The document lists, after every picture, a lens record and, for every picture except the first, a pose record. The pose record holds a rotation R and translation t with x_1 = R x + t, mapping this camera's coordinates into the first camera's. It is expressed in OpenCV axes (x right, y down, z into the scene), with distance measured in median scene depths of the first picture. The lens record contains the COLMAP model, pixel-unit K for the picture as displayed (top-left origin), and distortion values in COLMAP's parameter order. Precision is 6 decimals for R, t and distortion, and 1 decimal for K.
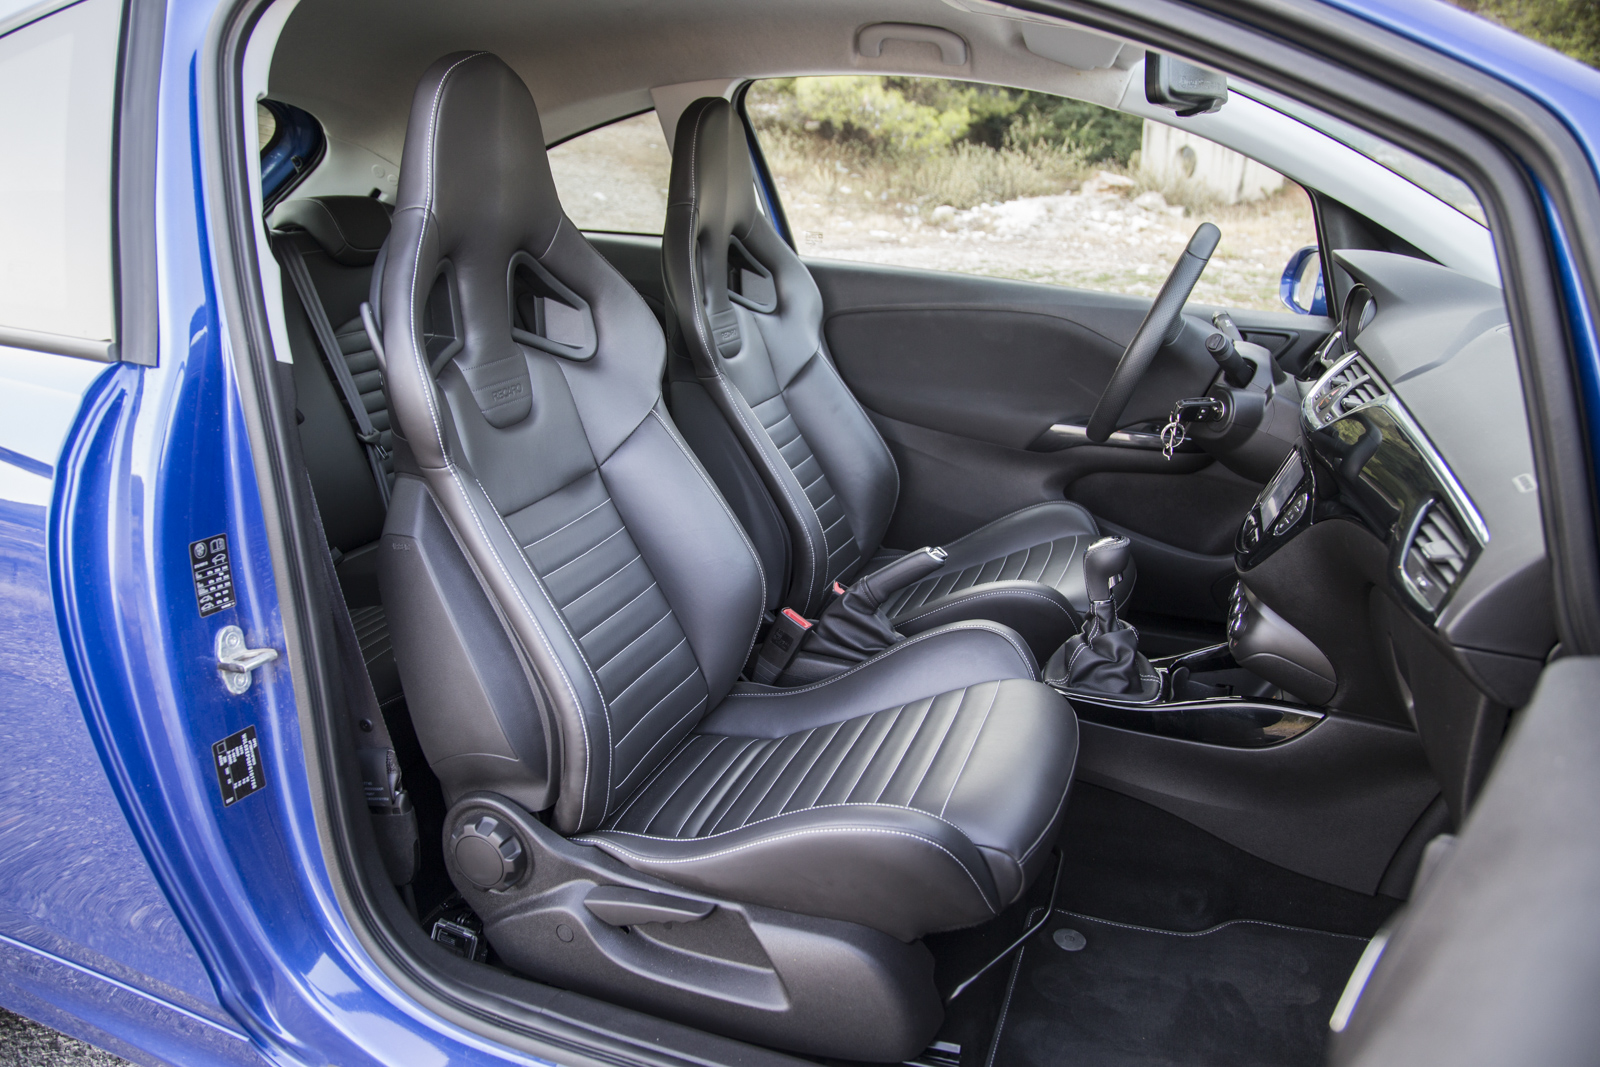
lens RADIAL K [[1141.5, 0, 800.0], [0, 1141.5, 533.5], [0, 0, 1]] dist [-0.128622, 0.048404]
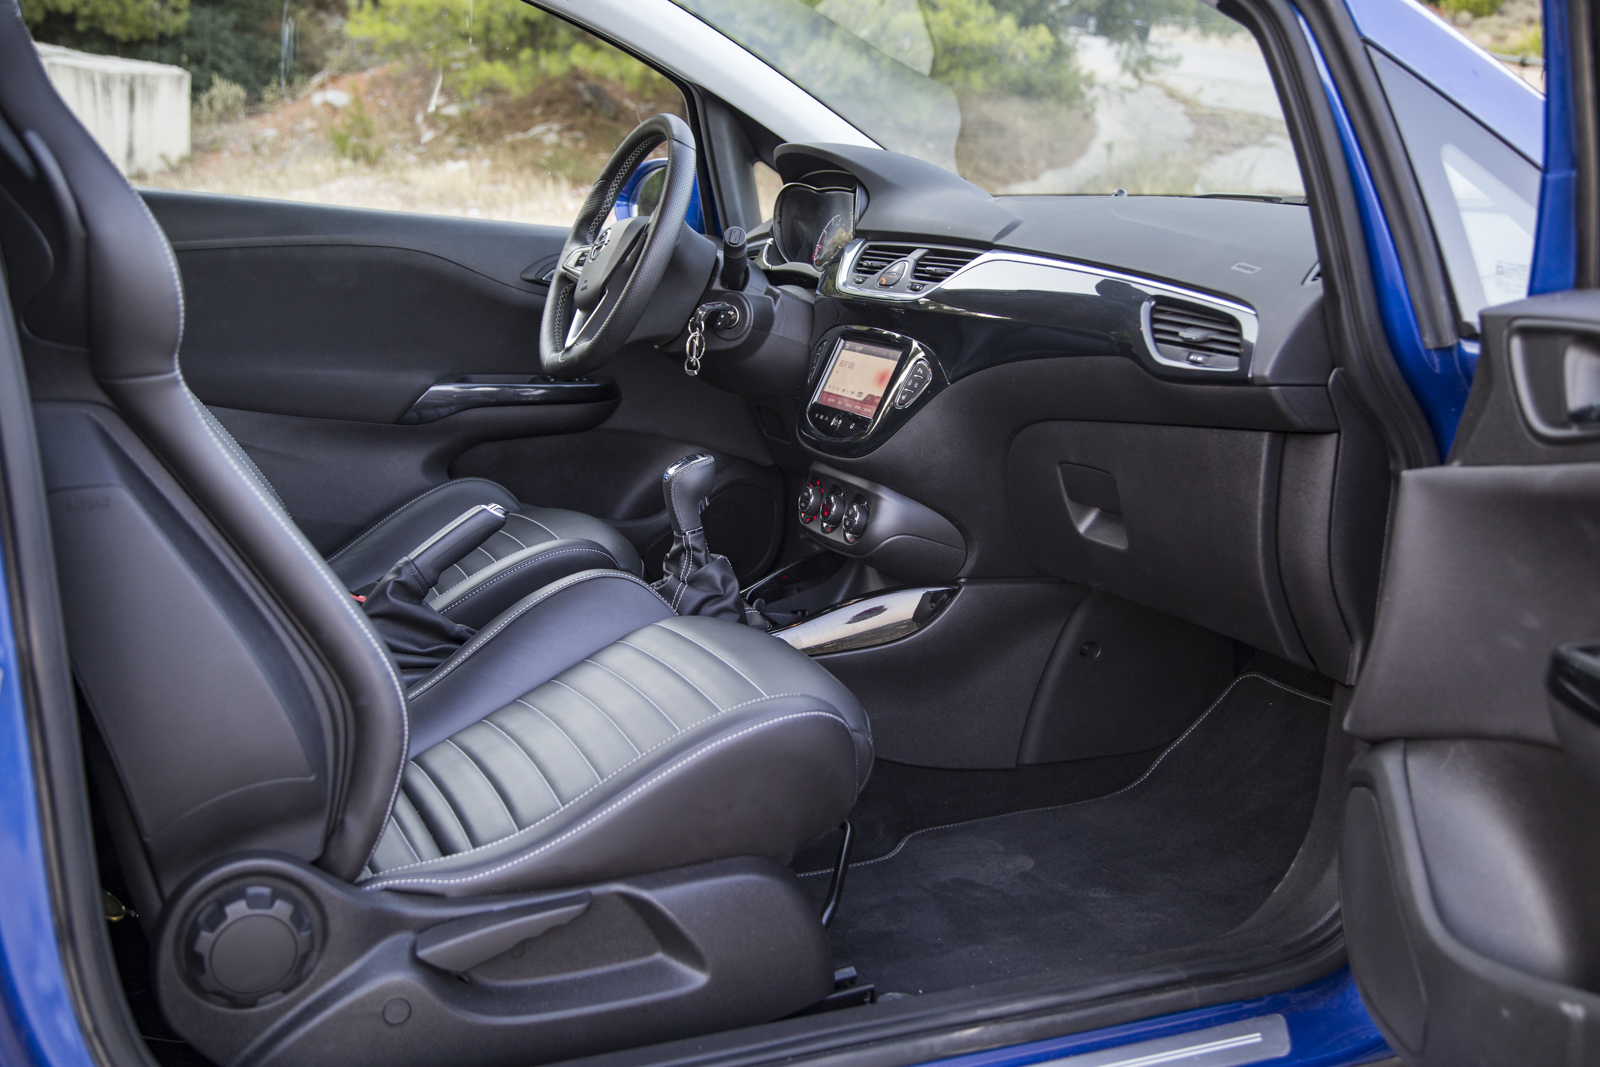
lens RADIAL K [[1723.5, 0, 795.2], [0, 1723.5, 563.6], [0, 0, 1]] dist [-0.022034, -0.009472]
pose [[0.699521, -0.137841, 0.701192, -0.619532], [0.195544, 0.980692, -0.002292, 0.103980], [-0.687338, 0.138717, 0.712968, -0.000261]]
